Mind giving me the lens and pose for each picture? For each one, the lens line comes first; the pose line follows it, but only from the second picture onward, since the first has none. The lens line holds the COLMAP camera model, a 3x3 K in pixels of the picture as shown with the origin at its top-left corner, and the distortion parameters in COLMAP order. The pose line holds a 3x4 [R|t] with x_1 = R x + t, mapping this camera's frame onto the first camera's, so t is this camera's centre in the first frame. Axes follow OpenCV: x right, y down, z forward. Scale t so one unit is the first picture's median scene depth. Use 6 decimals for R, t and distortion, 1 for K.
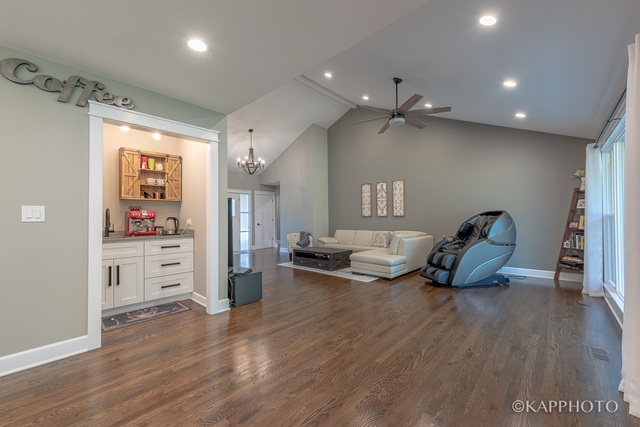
lens RADIAL K [[260.0, 0, 320.0], [0, 260.0, 213.5], [0, 0, 1]] dist [-0.002814, -0.000659]
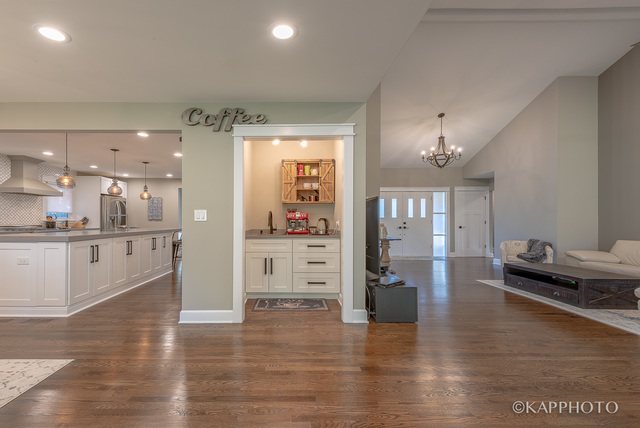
lens RADIAL K [[252.9, 0, 300.2], [0, 252.9, 219.3], [0, 0, 1]] dist [0.007496, -0.000438]
pose [[0.645379, 0.004525, -0.763849, 0.157351], [0.008733, 0.999873, 0.013302, 0.004434], [0.763813, -0.015256, 0.645257, 0.270017]]
